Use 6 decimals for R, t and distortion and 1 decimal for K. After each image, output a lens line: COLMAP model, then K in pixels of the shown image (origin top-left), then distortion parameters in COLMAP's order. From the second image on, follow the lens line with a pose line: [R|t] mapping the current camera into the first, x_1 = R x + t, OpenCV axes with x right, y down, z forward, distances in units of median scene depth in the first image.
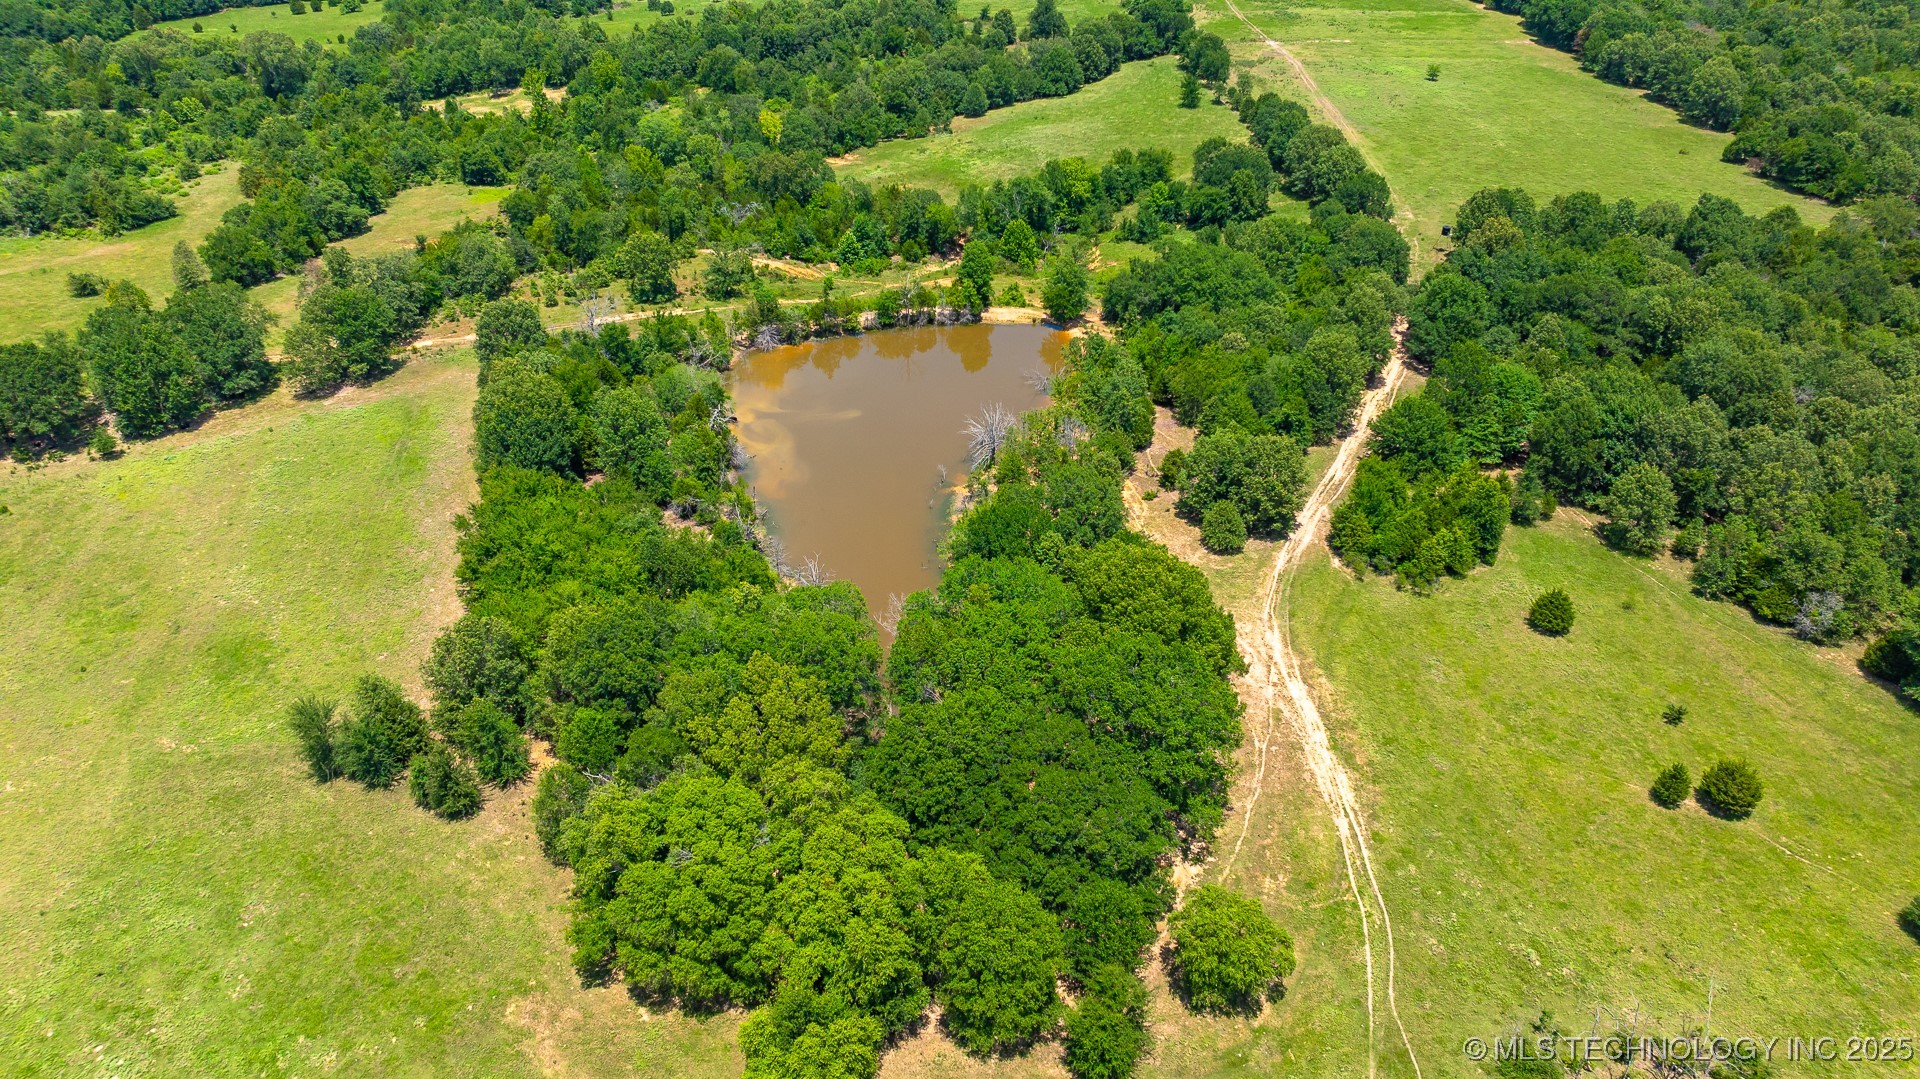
lens RADIAL K [[1374.1, 0, 960.0], [0, 1374.1, 539.5], [0, 0, 1]] dist [-0.017488, -0.000150]
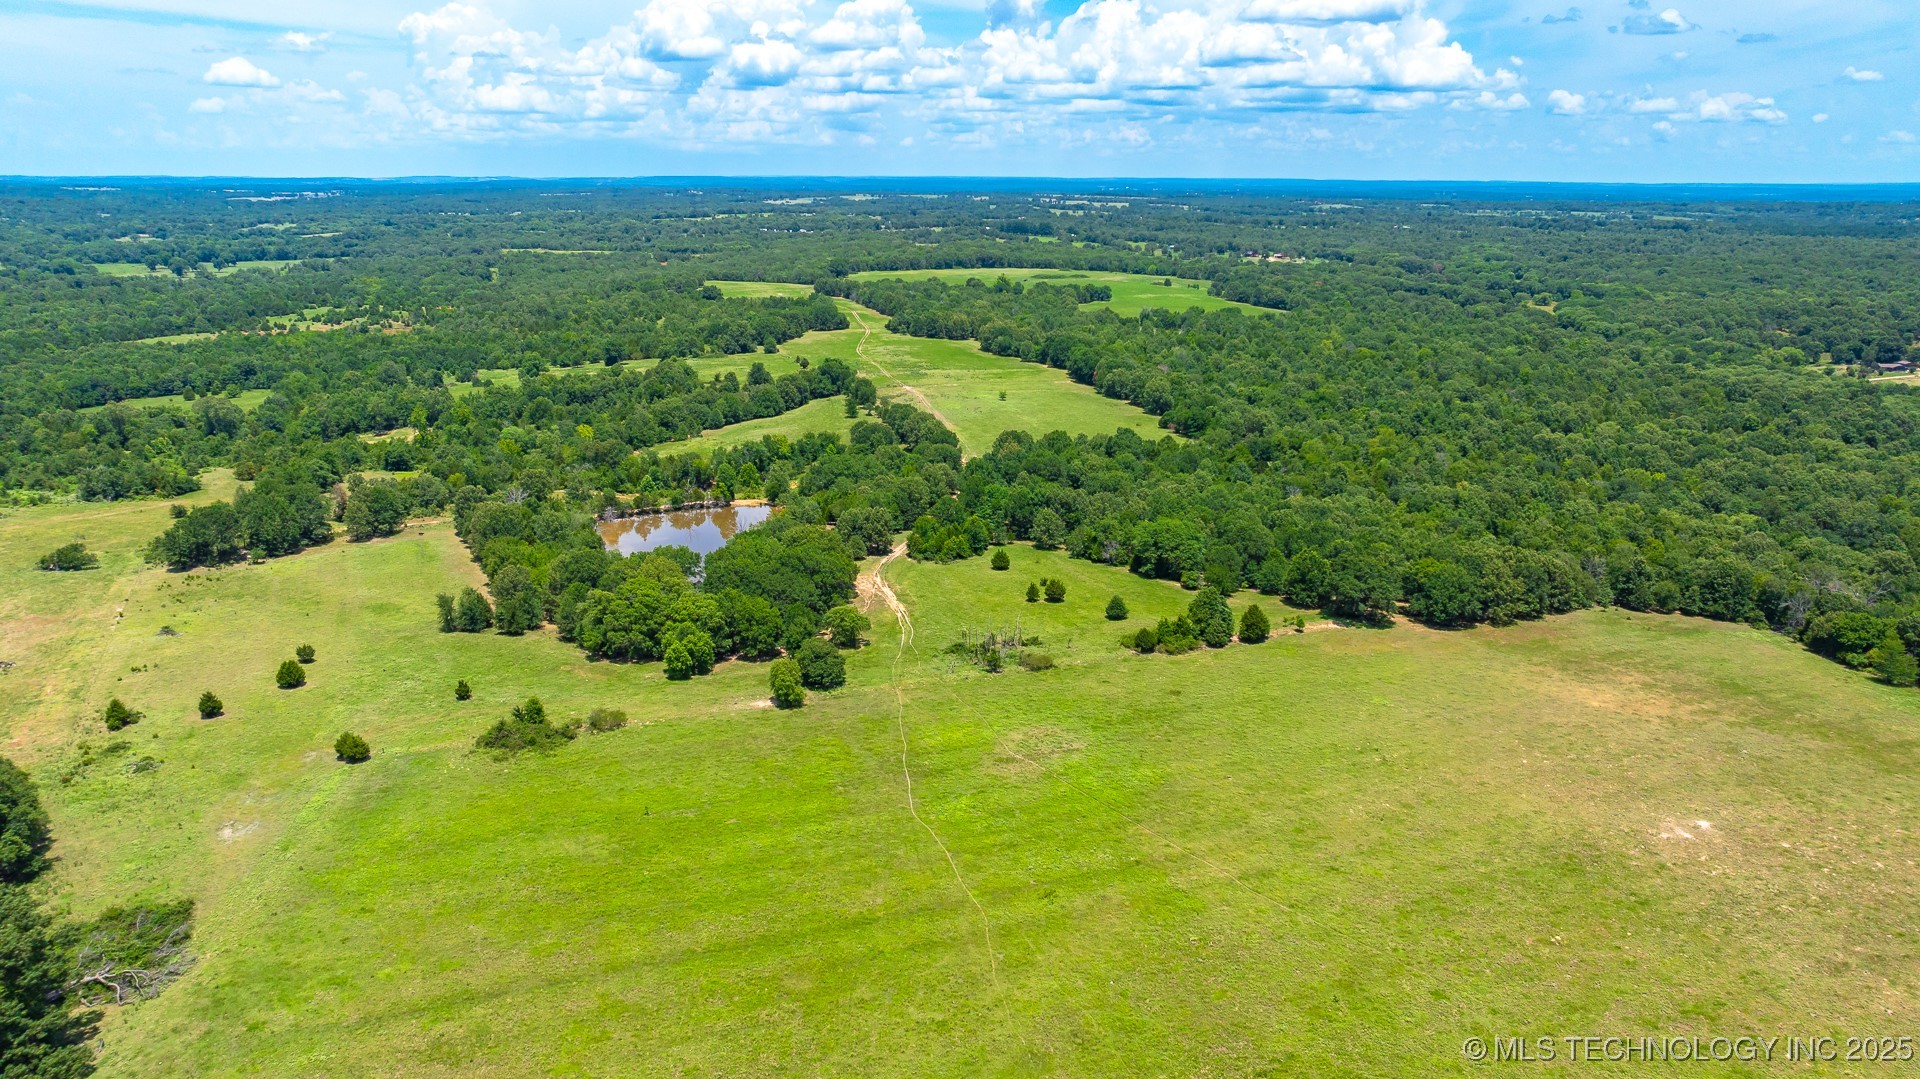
lens RADIAL K [[1370.5, 0, 960.0], [0, 1370.5, 539.5], [0, 0, 1]] dist [-0.006383, -0.000643]
pose [[0.979291, -0.052035, 0.195655, -0.037199], [0.106378, 0.954502, -0.278586, 0.351625], [-0.172257, 0.293630, 0.940271, -0.609270]]
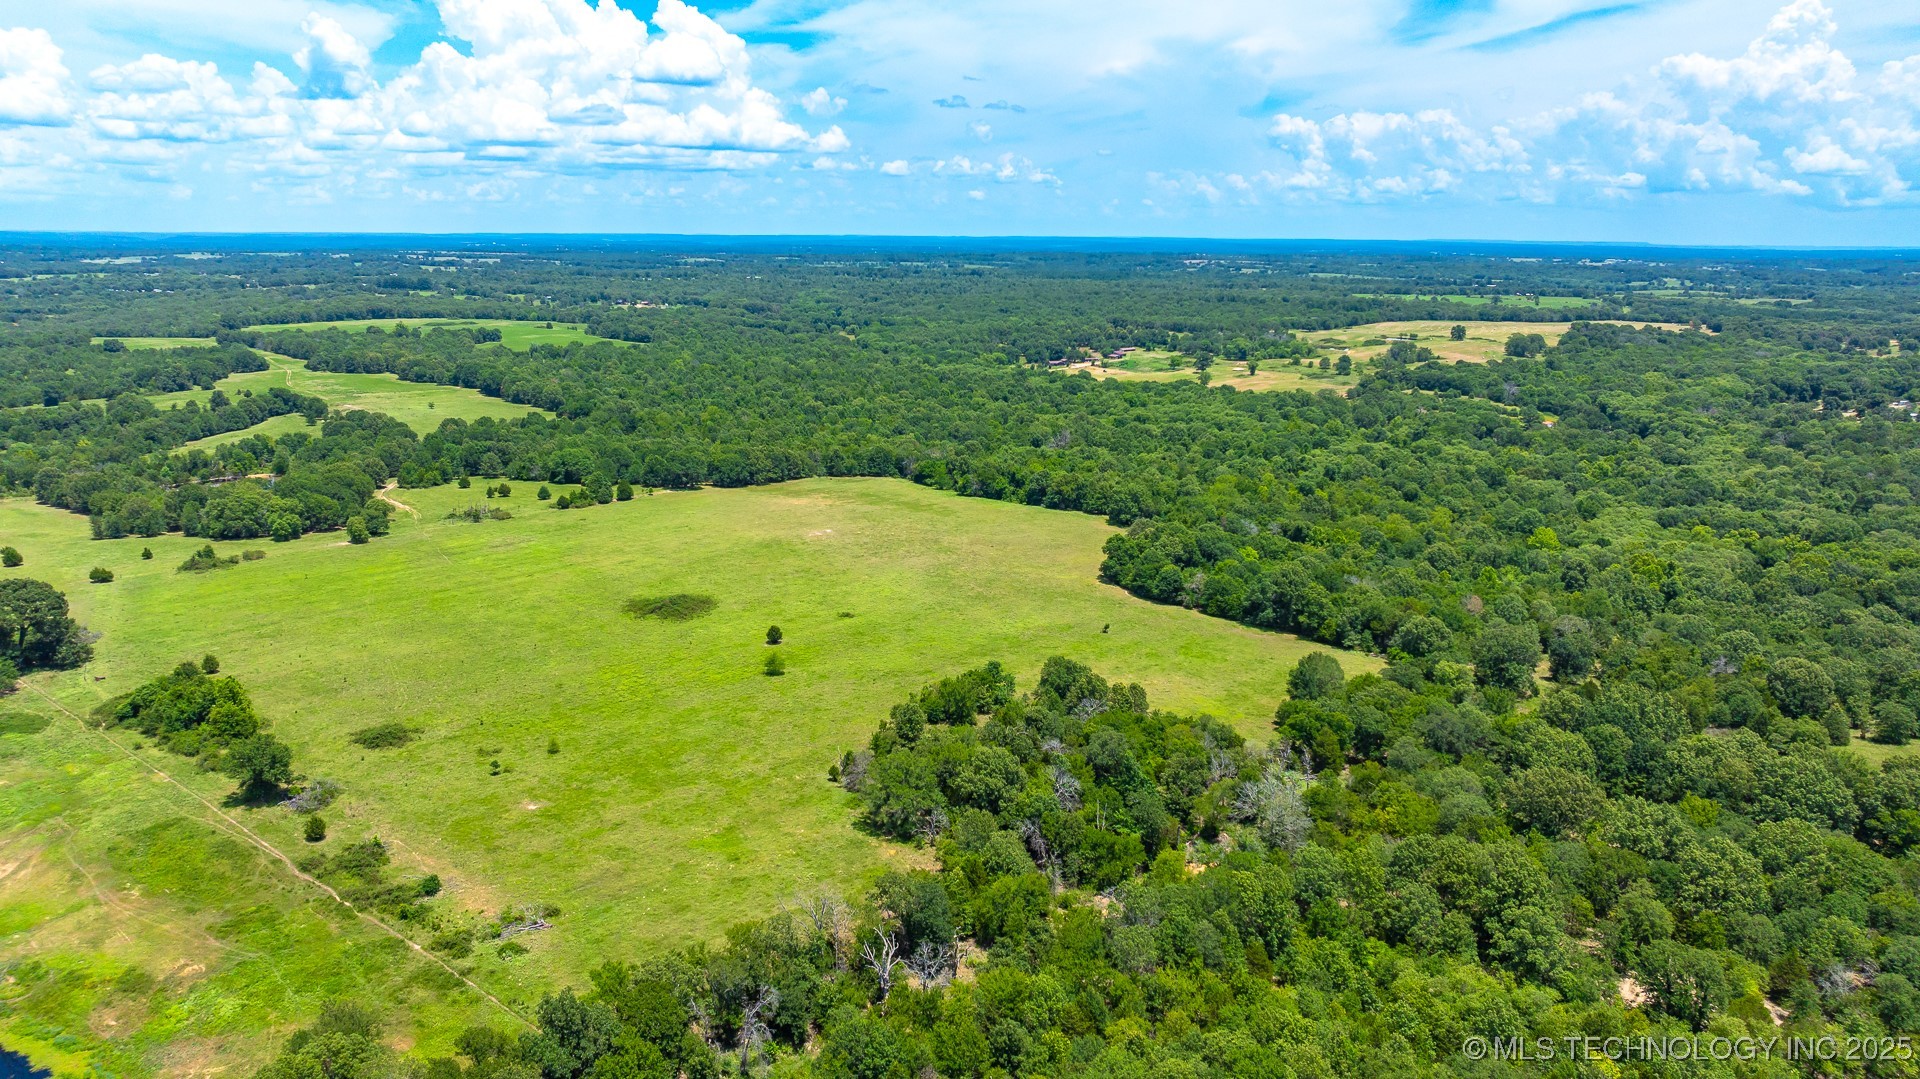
lens RADIAL K [[1374.1, 0, 960.0], [0, 1374.1, 539.5], [0, 0, 1]] dist [-0.017488, -0.000150]
pose [[0.800025, -0.131534, 0.585371, -0.353887], [0.314811, 0.922601, -0.222940, 0.767386], [-0.510740, 0.362638, 0.779512, -1.313061]]
